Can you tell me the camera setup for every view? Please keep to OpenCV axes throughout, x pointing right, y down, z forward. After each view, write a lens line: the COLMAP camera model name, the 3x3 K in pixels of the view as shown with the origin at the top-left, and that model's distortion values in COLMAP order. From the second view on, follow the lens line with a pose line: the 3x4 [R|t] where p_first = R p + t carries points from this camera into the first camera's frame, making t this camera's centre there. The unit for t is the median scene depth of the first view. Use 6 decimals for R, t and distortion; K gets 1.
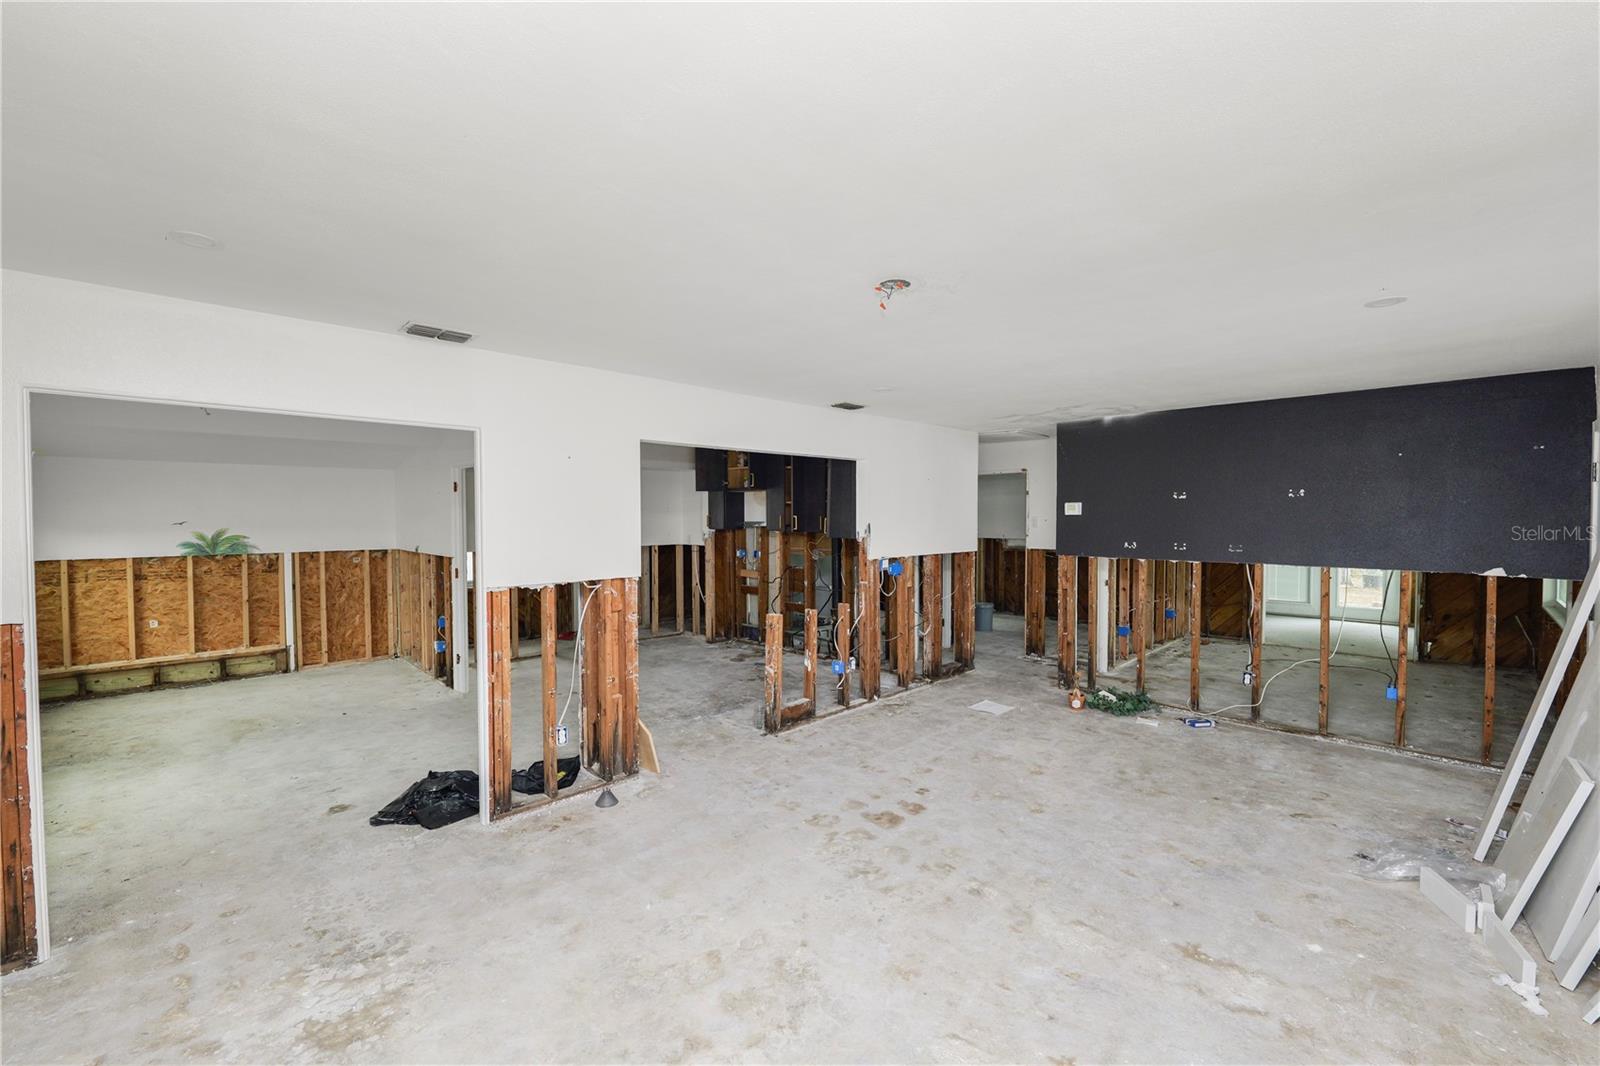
lens RADIAL K [[651.2, 0, 791.2], [0, 651.2, 532.4], [0, 0, 1]] dist [-0.013796, 0.001531]
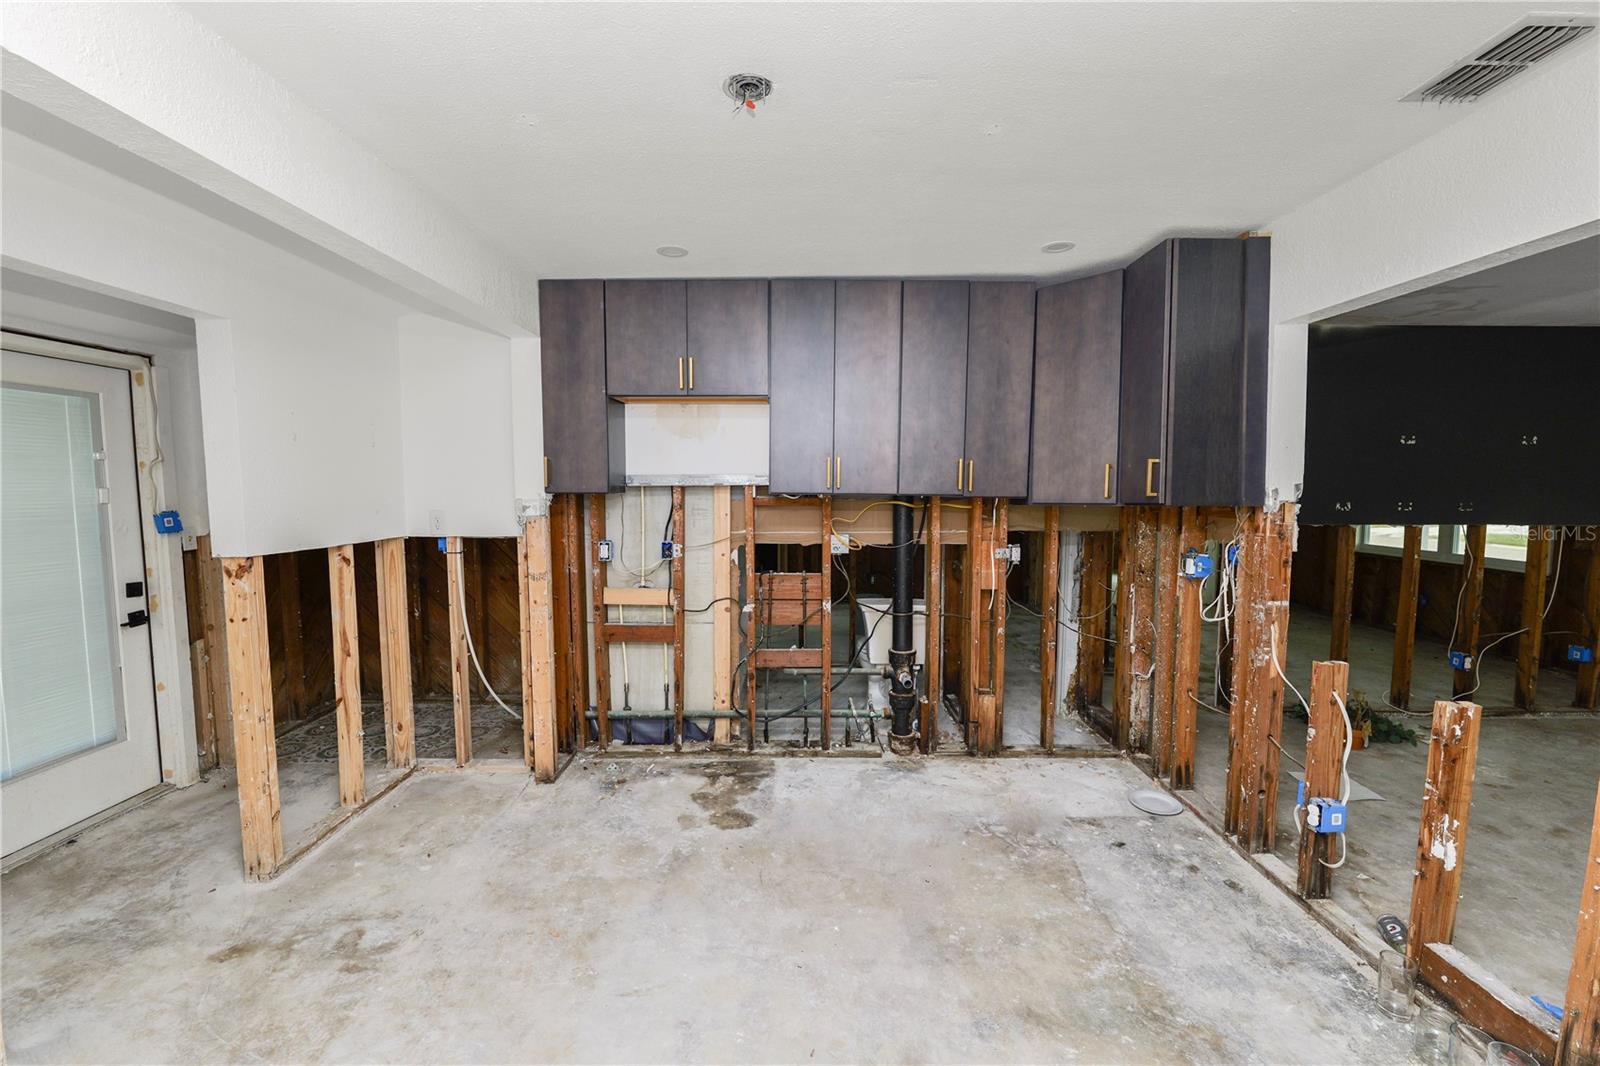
lens RADIAL K [[651.2, 0, 794.5], [0, 651.2, 535.0], [0, 0, 1]] dist [-0.013796, 0.001531]
pose [[0.705531, -0.053001, 0.706695, -0.421706], [0.016547, 0.998160, 0.058340, -0.001001], [-0.708486, -0.029467, 0.705109, 0.898205]]
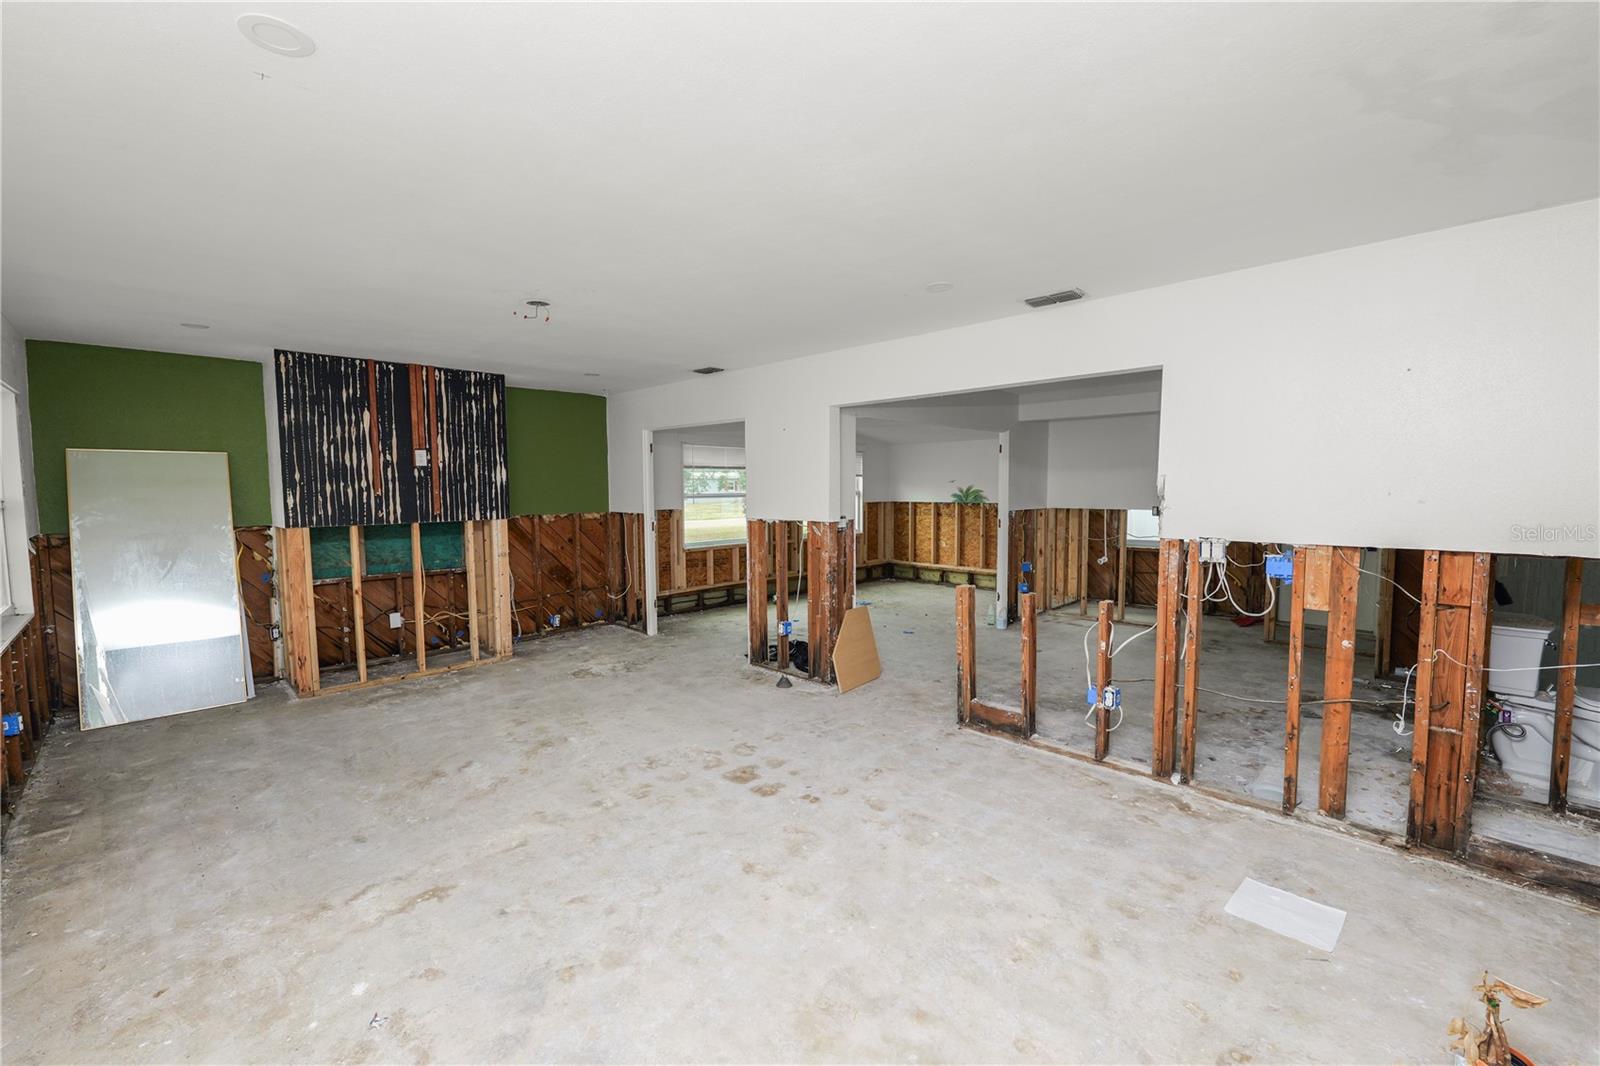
lens RADIAL K [[651.2, 0, 795.0], [0, 651.2, 525.4], [0, 0, 1]] dist [-0.013796, 0.001531]
pose [[0.015829, 0.063795, -0.997838, 0.669893], [-0.019100, 0.997800, 0.063489, -0.000593], [0.999692, 0.018054, 0.017013, 0.639343]]
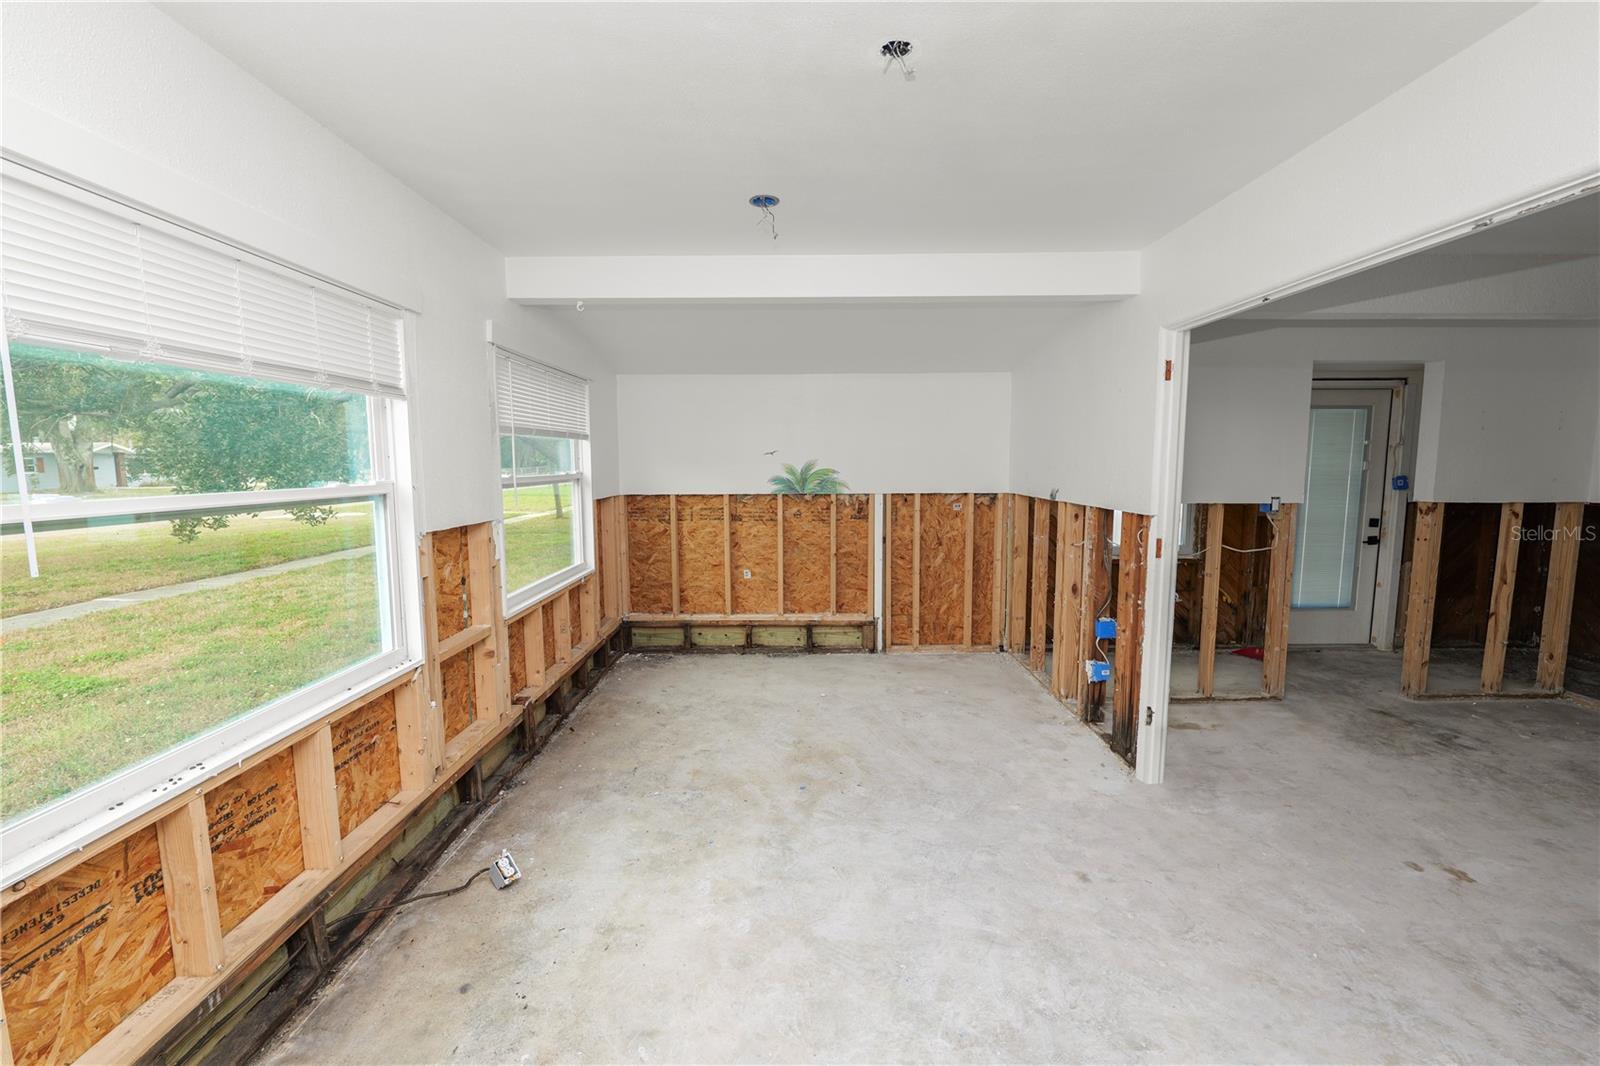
lens RADIAL K [[651.2, 0, 798.1], [0, 651.2, 531.4], [0, 0, 1]] dist [-0.013796, 0.001531]
pose [[0.717537, 0.074013, -0.692577, -0.386739], [-0.014868, 0.995739, 0.091006, 0.009663], [0.696362, -0.055003, 0.715580, 0.474179]]
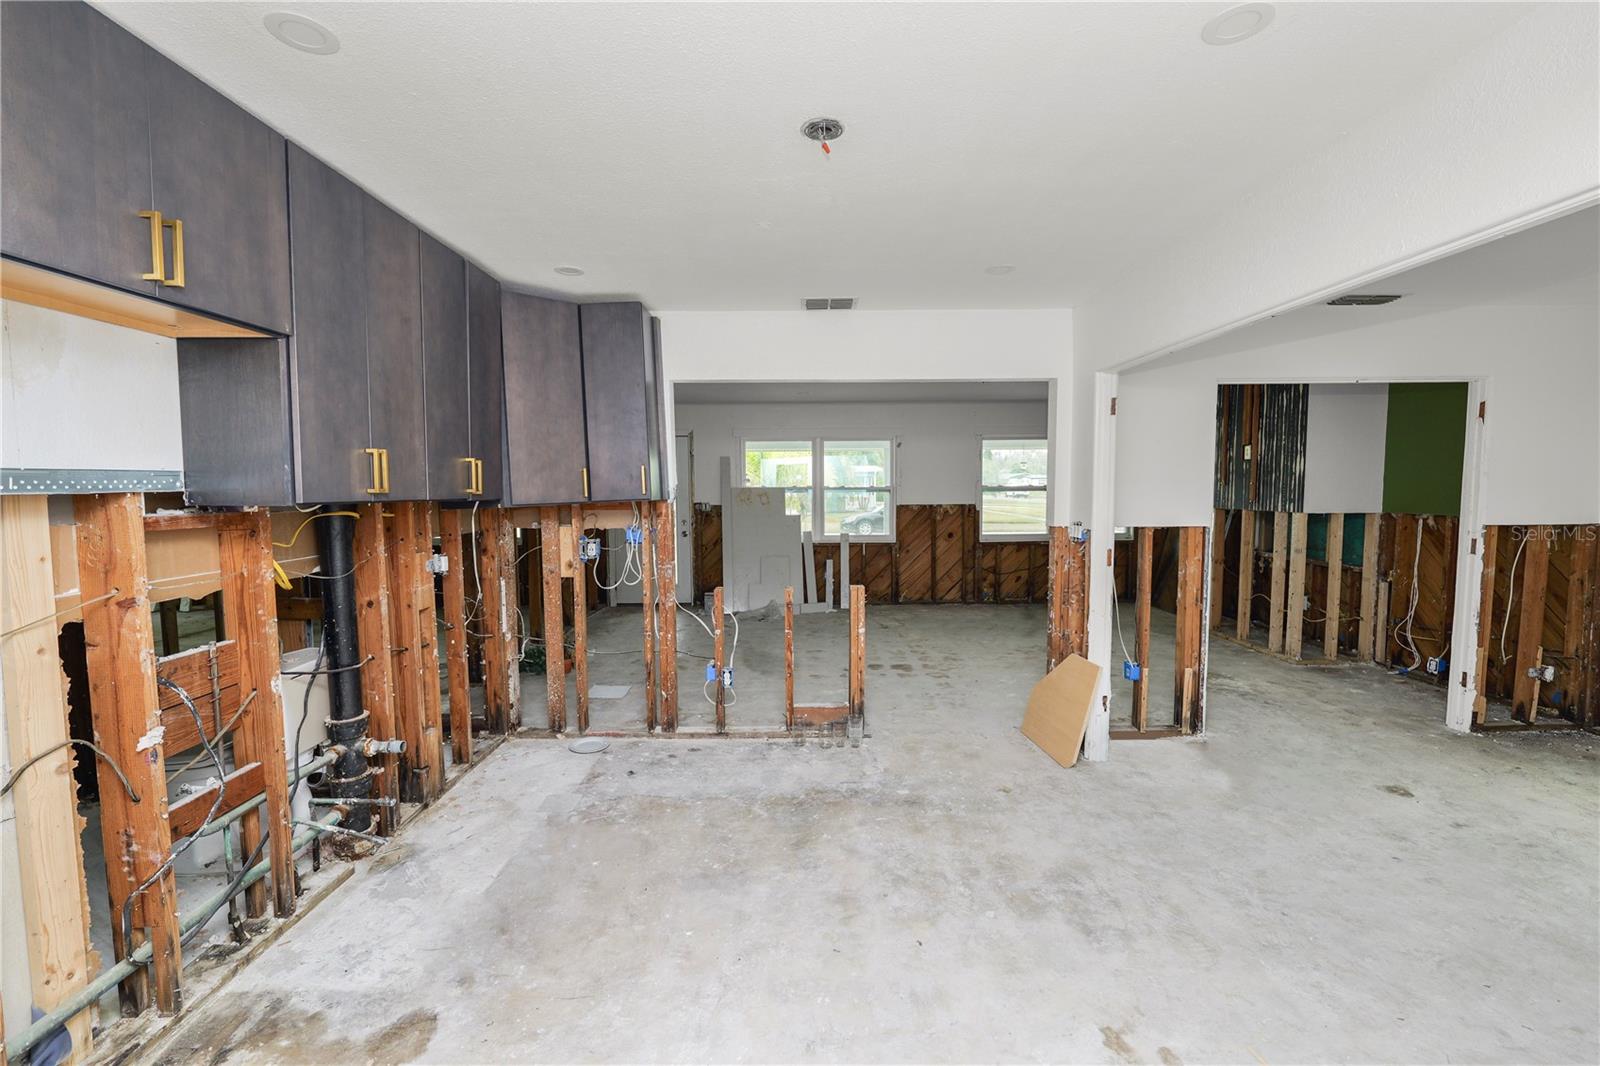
lens RADIAL K [[651.2, 0, 799.4], [0, 651.2, 531.6], [0, 0, 1]] dist [-0.013796, 0.001531]
pose [[-0.717227, -0.043996, 0.695450, -0.445648], [0.026190, 0.995598, 0.089994, -0.012816], [-0.696348, 0.082760, -0.712917, 1.354350]]
